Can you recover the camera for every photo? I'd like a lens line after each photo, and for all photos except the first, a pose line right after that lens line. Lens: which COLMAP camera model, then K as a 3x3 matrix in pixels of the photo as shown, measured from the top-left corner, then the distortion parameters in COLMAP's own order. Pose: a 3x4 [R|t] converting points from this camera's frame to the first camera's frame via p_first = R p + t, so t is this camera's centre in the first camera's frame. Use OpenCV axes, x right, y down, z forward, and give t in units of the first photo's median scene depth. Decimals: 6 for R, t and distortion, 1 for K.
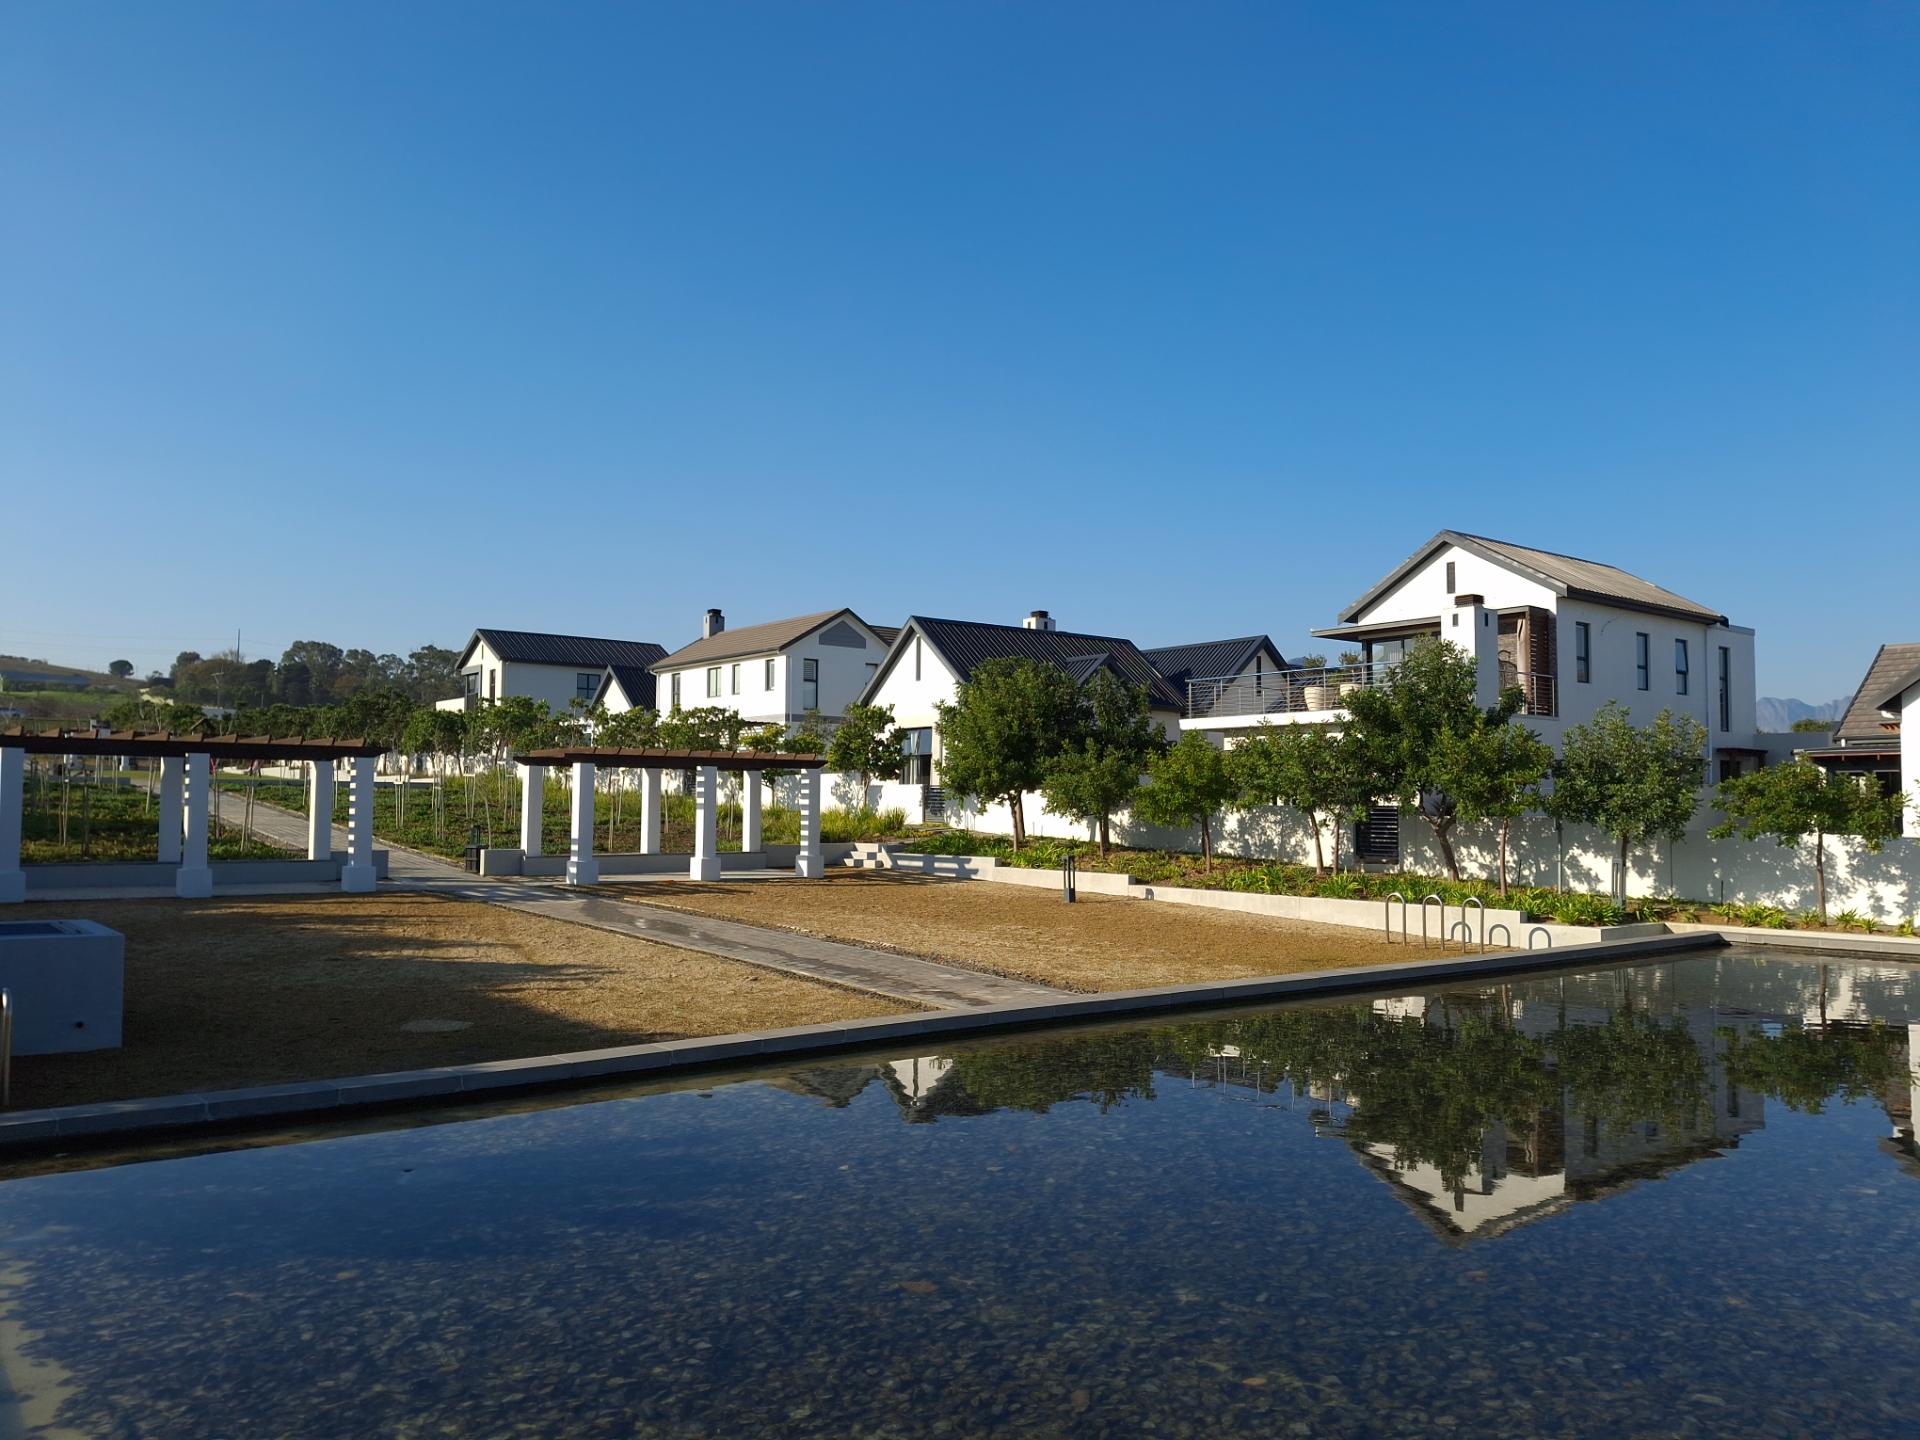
lens RADIAL K [[1399.2, 0, 948.3], [0, 1399.2, 721.4], [0, 0, 1]] dist [-0.006052, -0.008982]
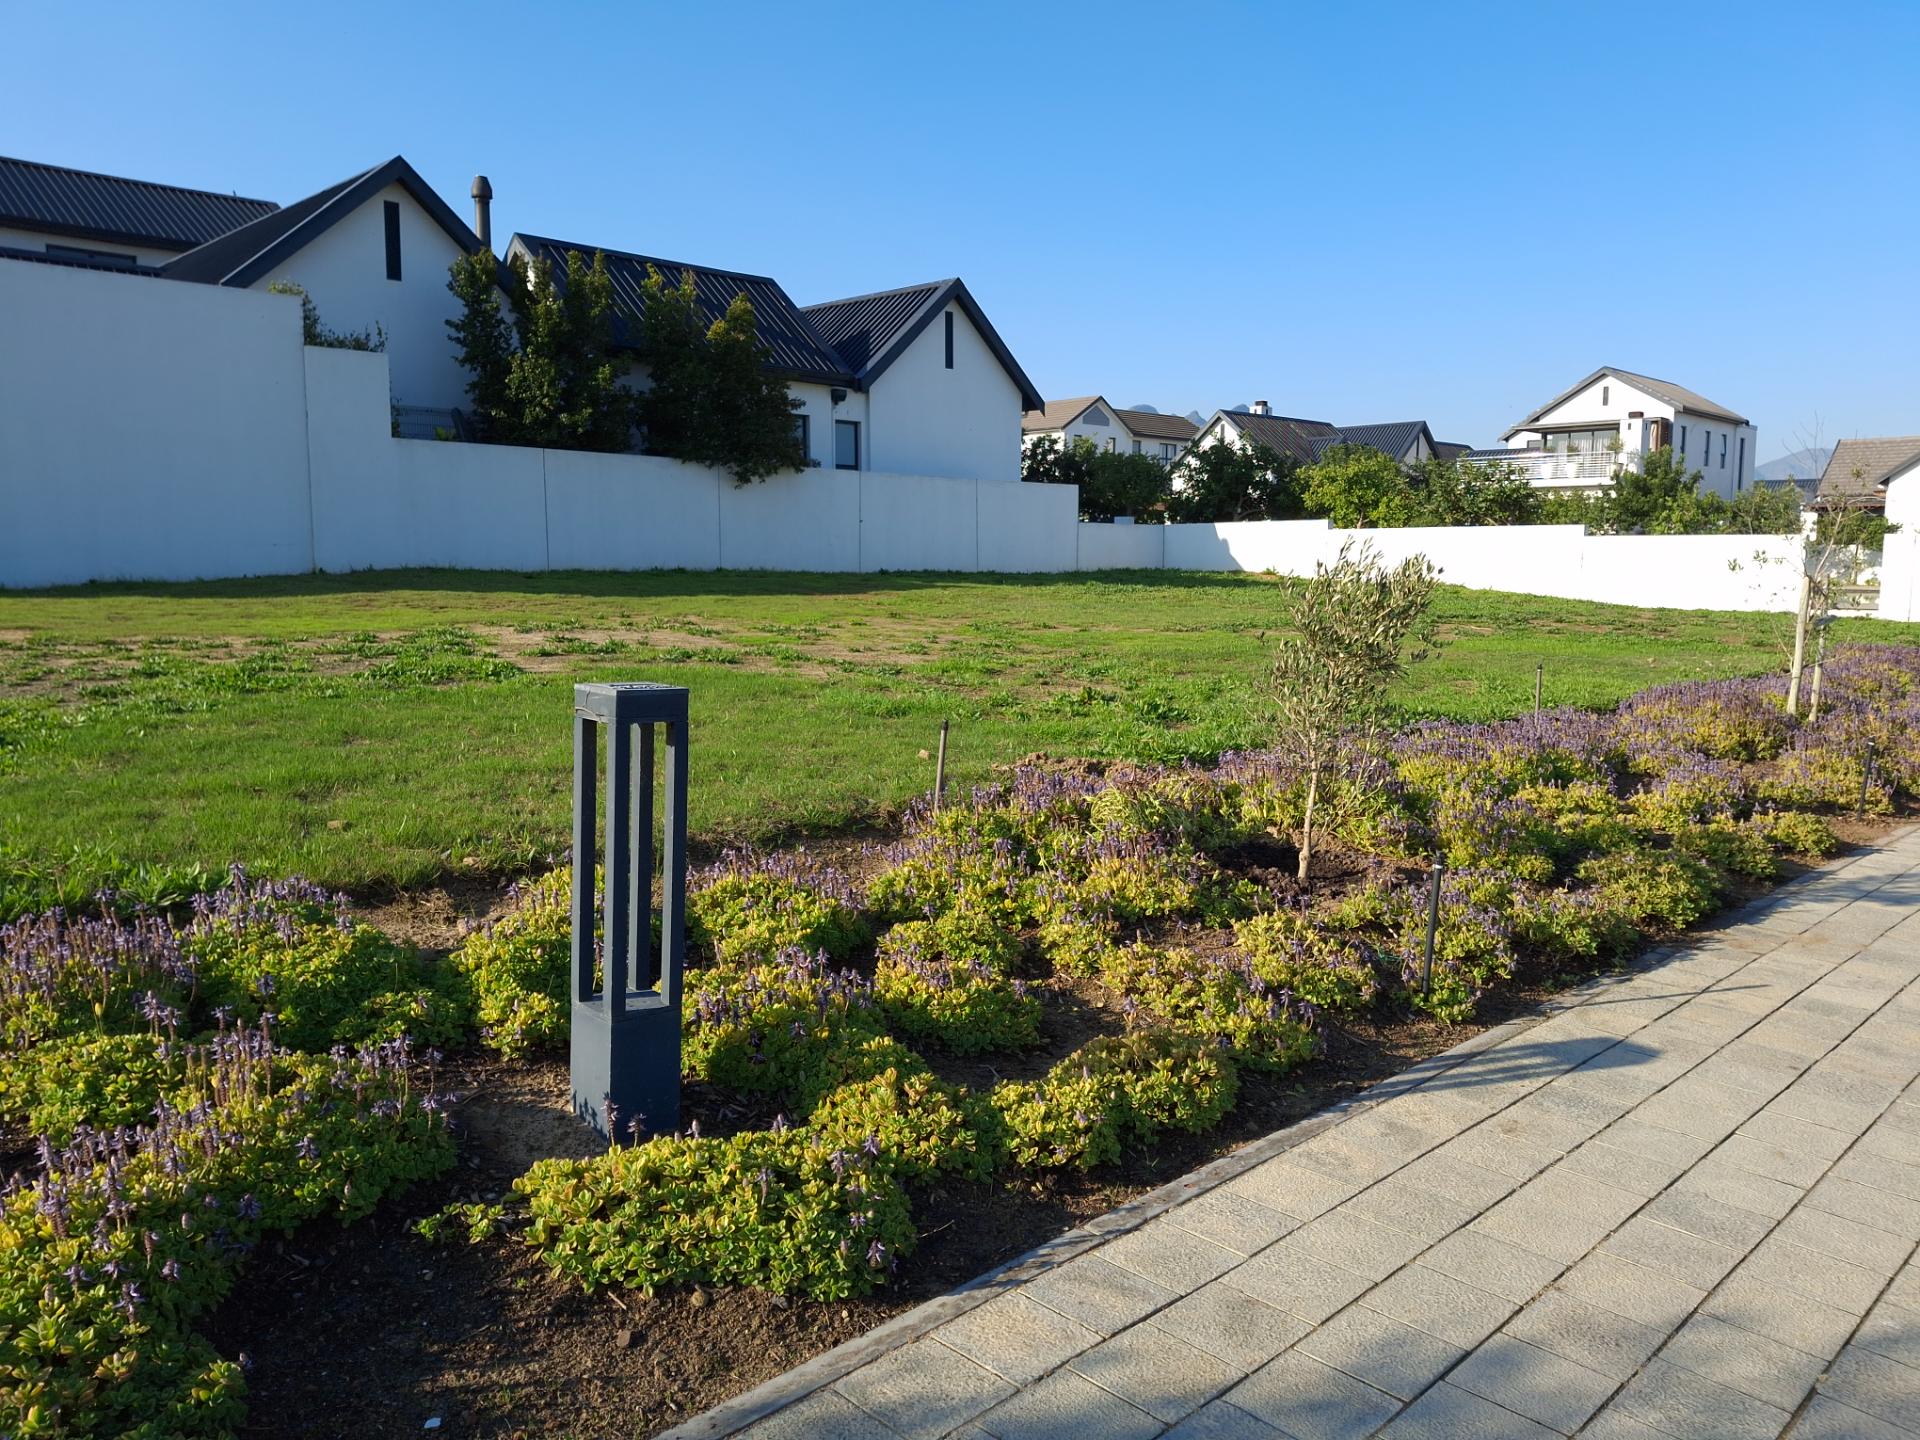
lens RADIAL K [[1399.2, 0, 960.4], [0, 1399.2, 721.3], [0, 0, 1]] dist [-0.006052, -0.008982]
pose [[0.992316, -0.017942, 0.122418, -0.418721], [-0.004225, 0.983938, 0.178461, -0.011368], [-0.123654, -0.177607, 0.976302, -0.401741]]
